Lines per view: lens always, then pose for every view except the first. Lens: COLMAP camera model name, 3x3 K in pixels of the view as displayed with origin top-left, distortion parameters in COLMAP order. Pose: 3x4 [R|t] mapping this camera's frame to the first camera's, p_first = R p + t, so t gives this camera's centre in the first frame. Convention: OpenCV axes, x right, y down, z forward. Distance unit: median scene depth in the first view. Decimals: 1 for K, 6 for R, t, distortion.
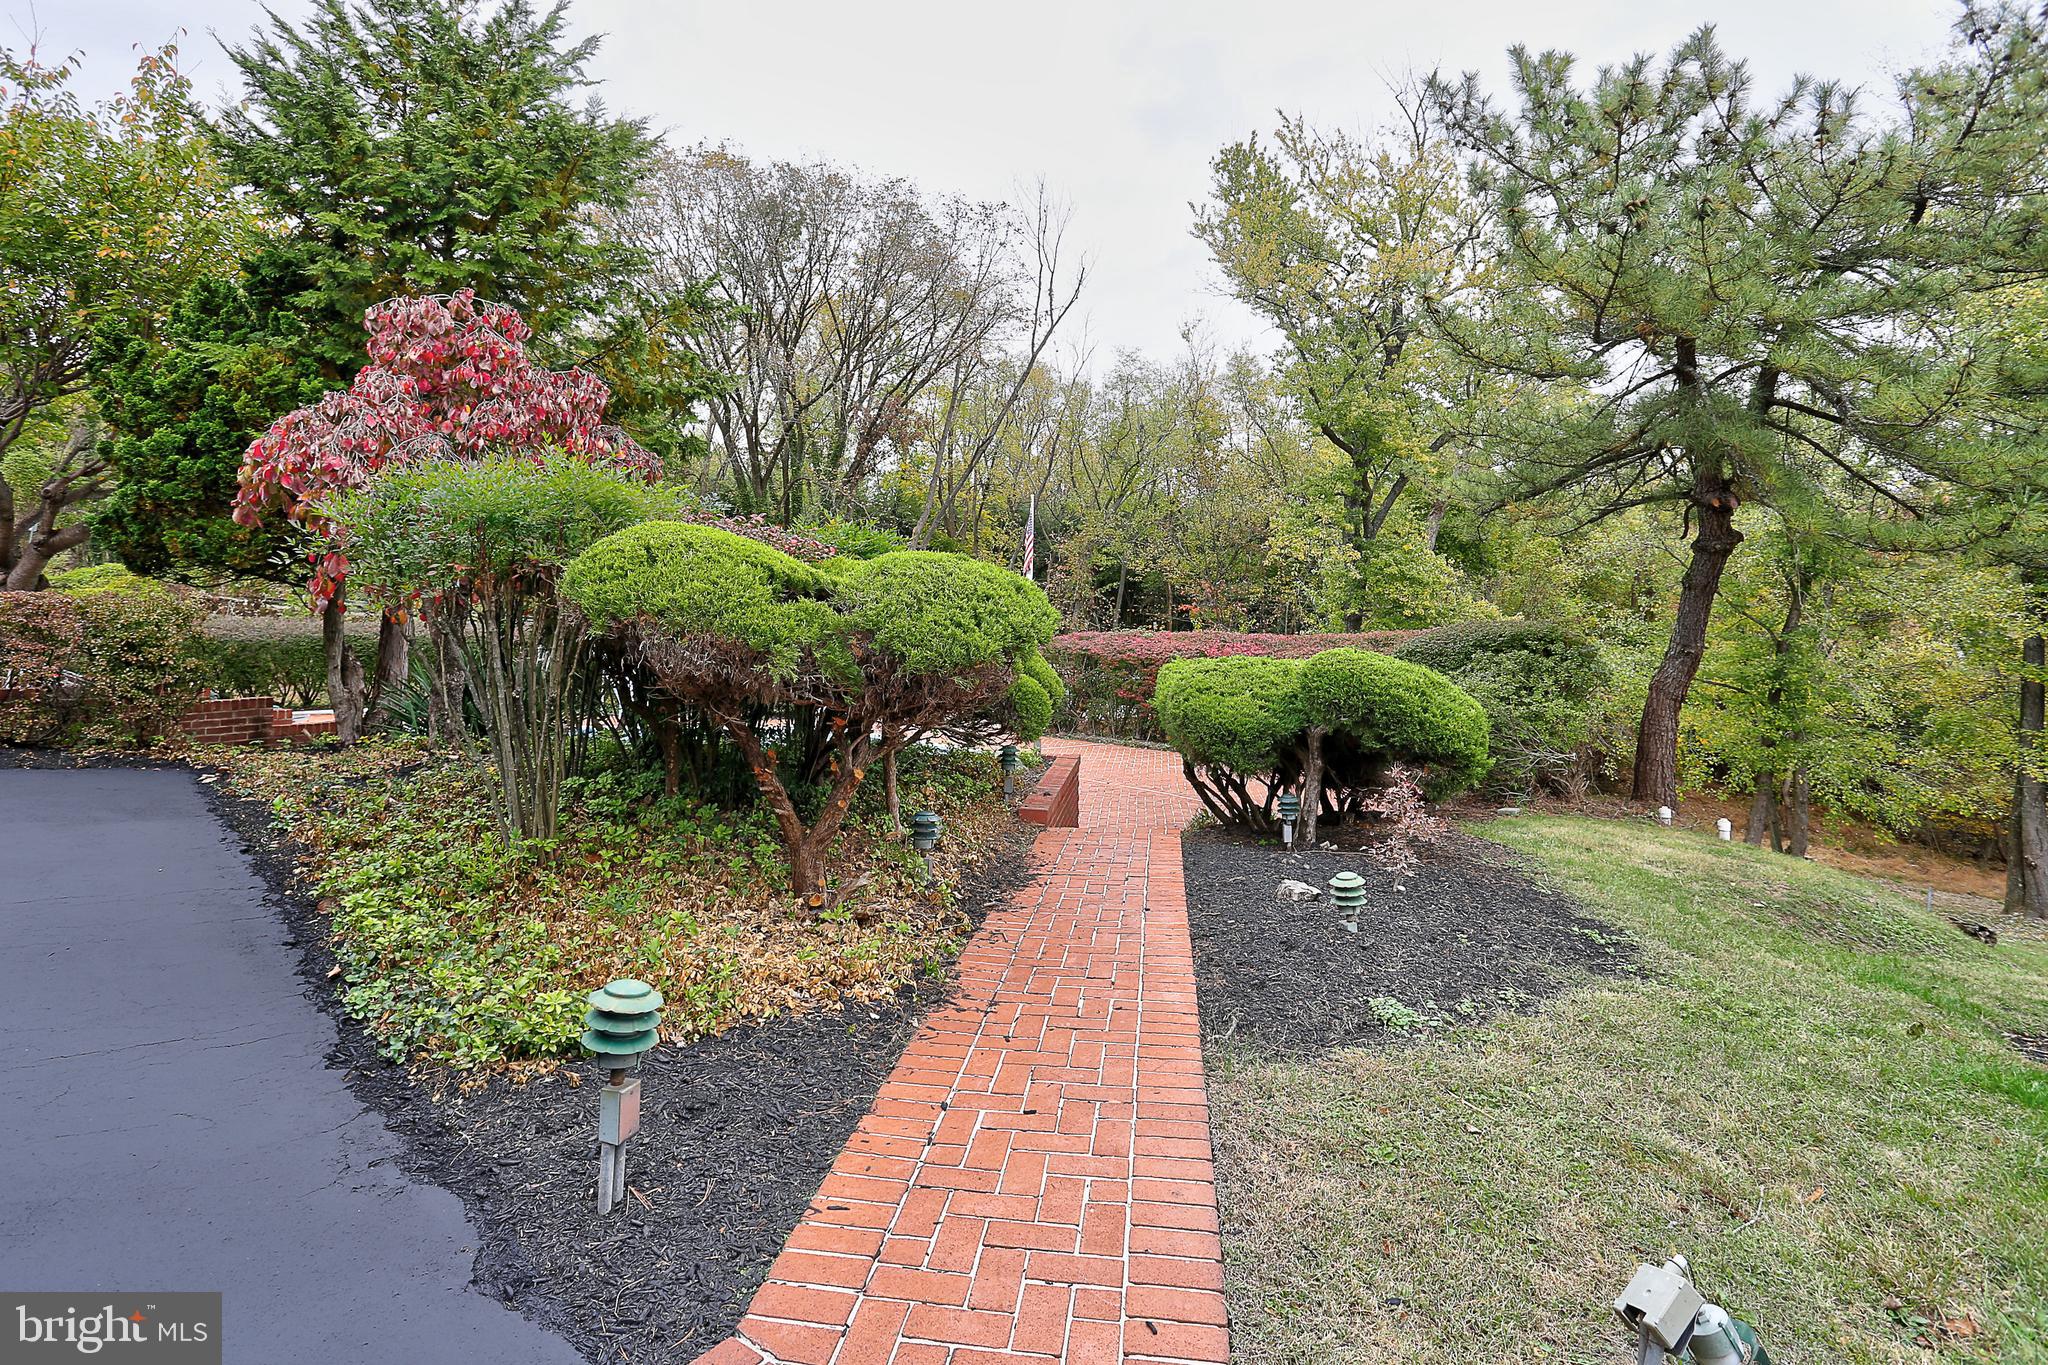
lens RADIAL K [[1035.6, 0, 1045.0], [0, 1035.6, 569.7], [0, 0, 1]] dist [-0.081546, 0.041596]
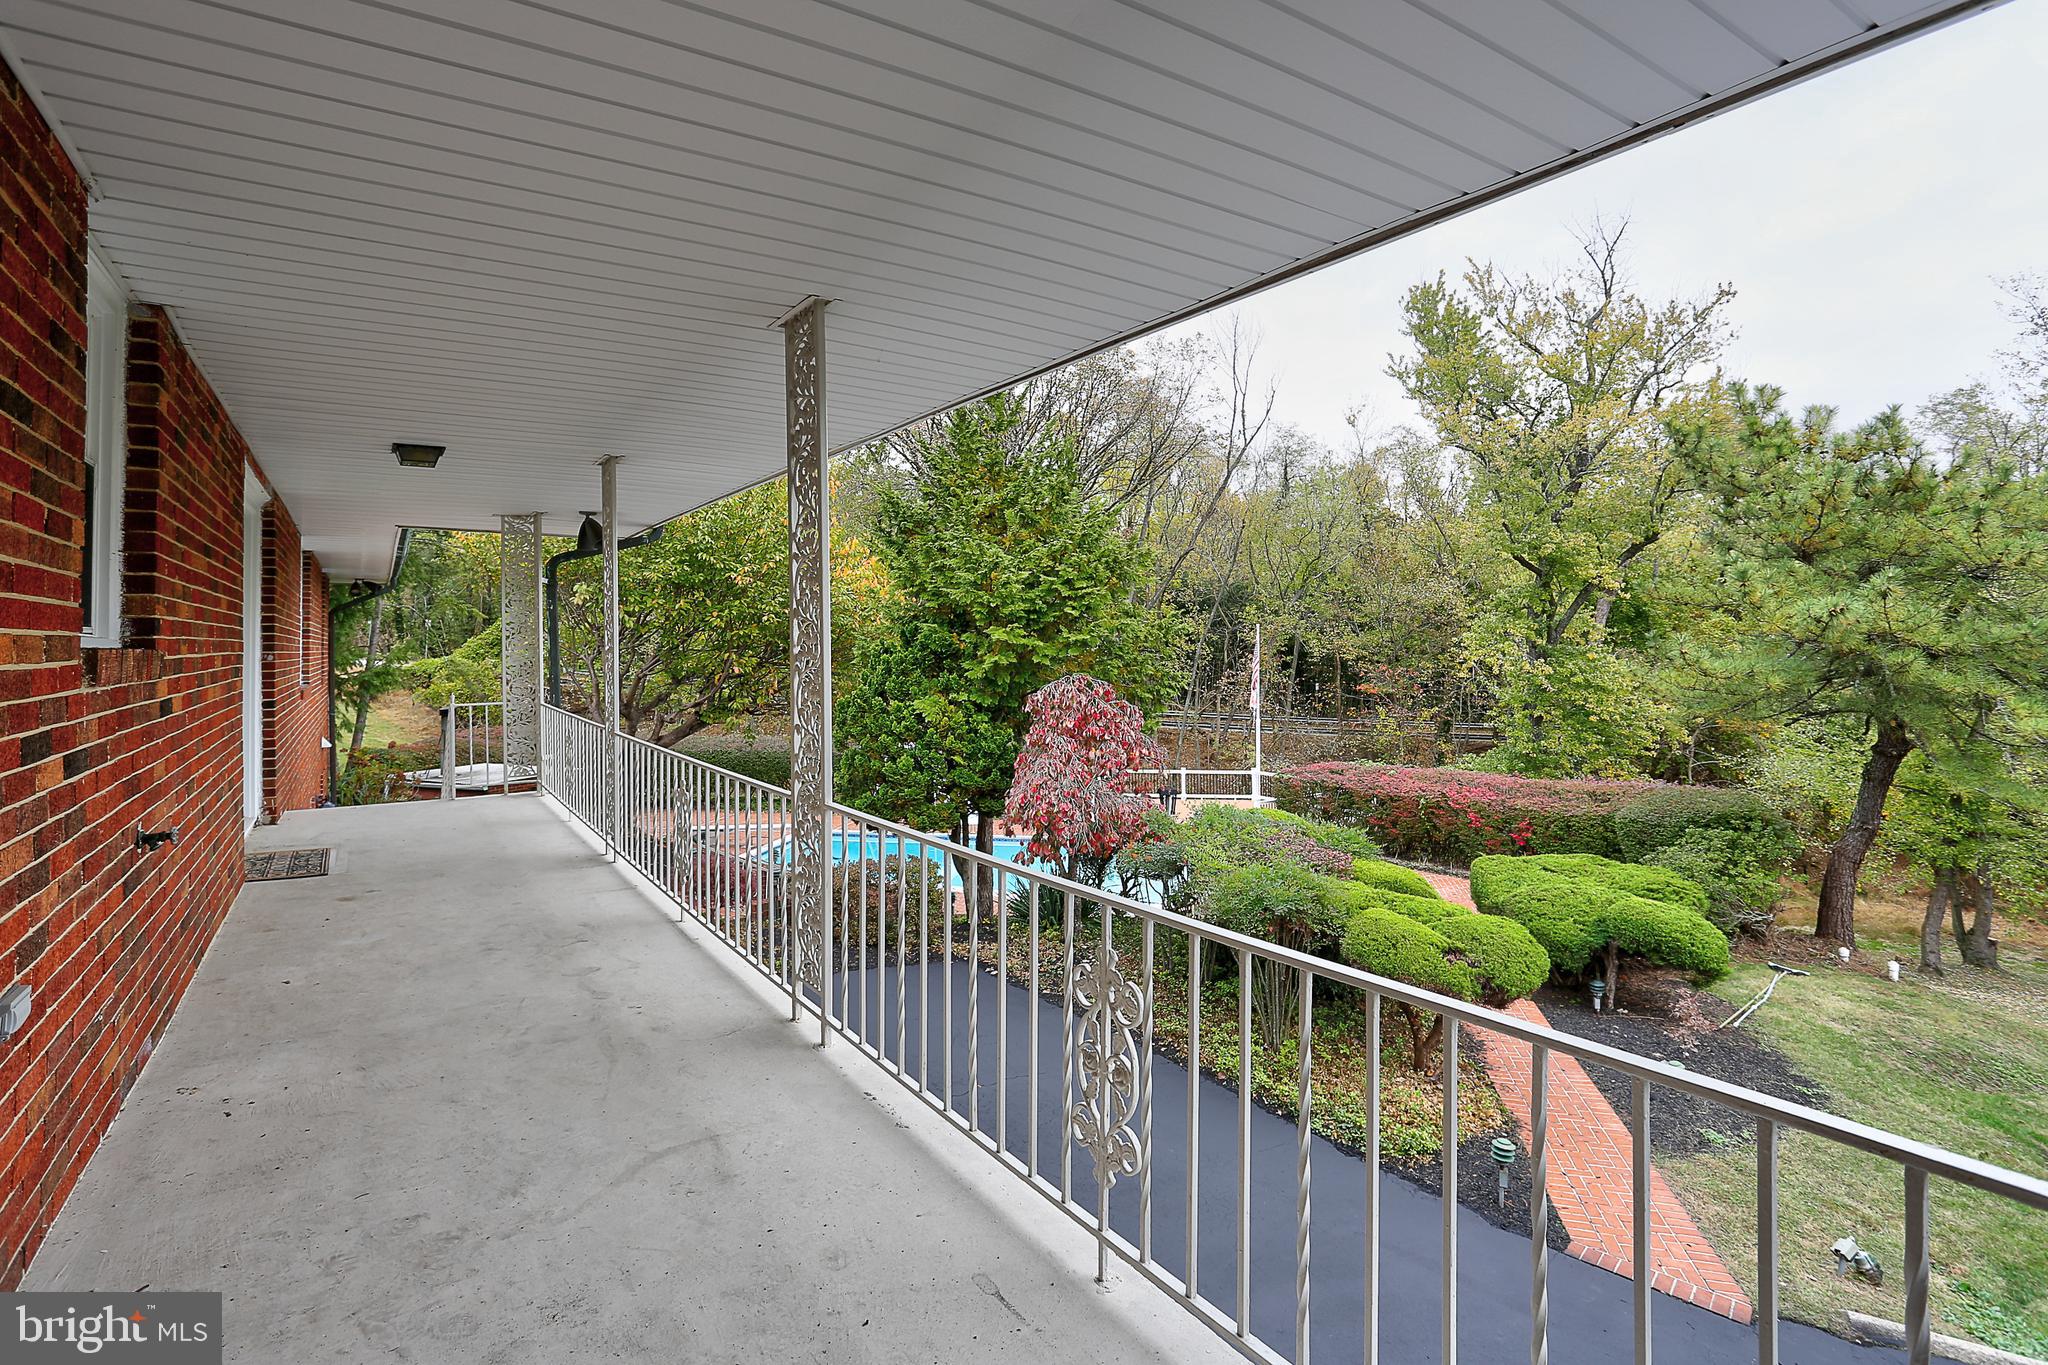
lens RADIAL K [[1002.4, 0, 1023.4], [0, 1002.4, 667.7], [0, 0, 1]] dist [-0.075883, 0.033556]
pose [[0.987976, -0.016938, -0.153678, -0.241466], [0.026051, 0.998007, 0.057483, -0.225022], [0.152398, -0.060795, 0.986448, -0.378904]]
